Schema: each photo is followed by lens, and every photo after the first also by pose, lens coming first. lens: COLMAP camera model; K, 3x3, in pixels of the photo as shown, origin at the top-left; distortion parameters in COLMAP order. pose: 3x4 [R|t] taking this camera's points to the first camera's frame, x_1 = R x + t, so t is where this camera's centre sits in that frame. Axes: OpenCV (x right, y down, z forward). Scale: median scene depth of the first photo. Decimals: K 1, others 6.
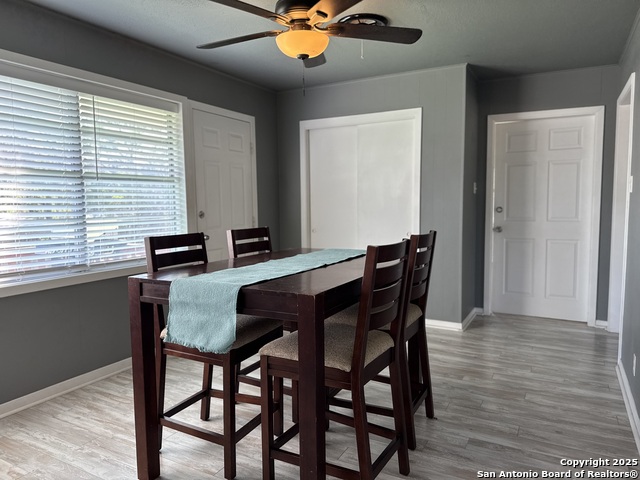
lens RADIAL K [[455.1, 0, 320.0], [0, 455.1, 240.0], [0, 0, 1]] dist [0.002845, -0.000406]
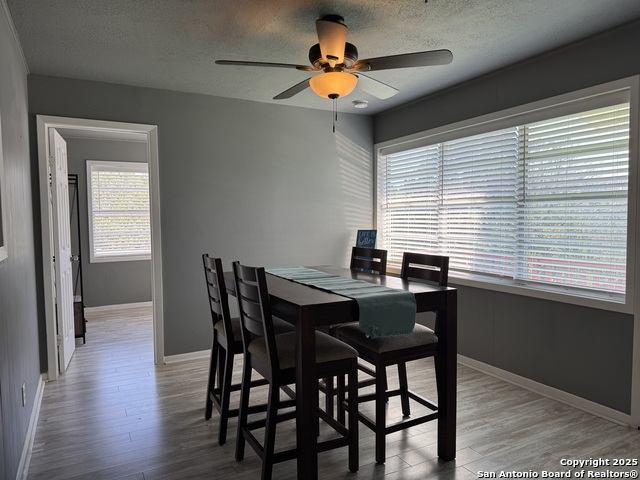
lens RADIAL K [[455.1, 0, 320.0], [0, 455.1, 240.0], [0, 0, 1]] dist [0.002845, -0.000406]
pose [[-0.547770, 0.054038, -0.834882, 0.726334], [-0.060356, 0.992759, 0.103856, -0.134079], [0.834449, 0.107280, -0.540542, 1.266216]]
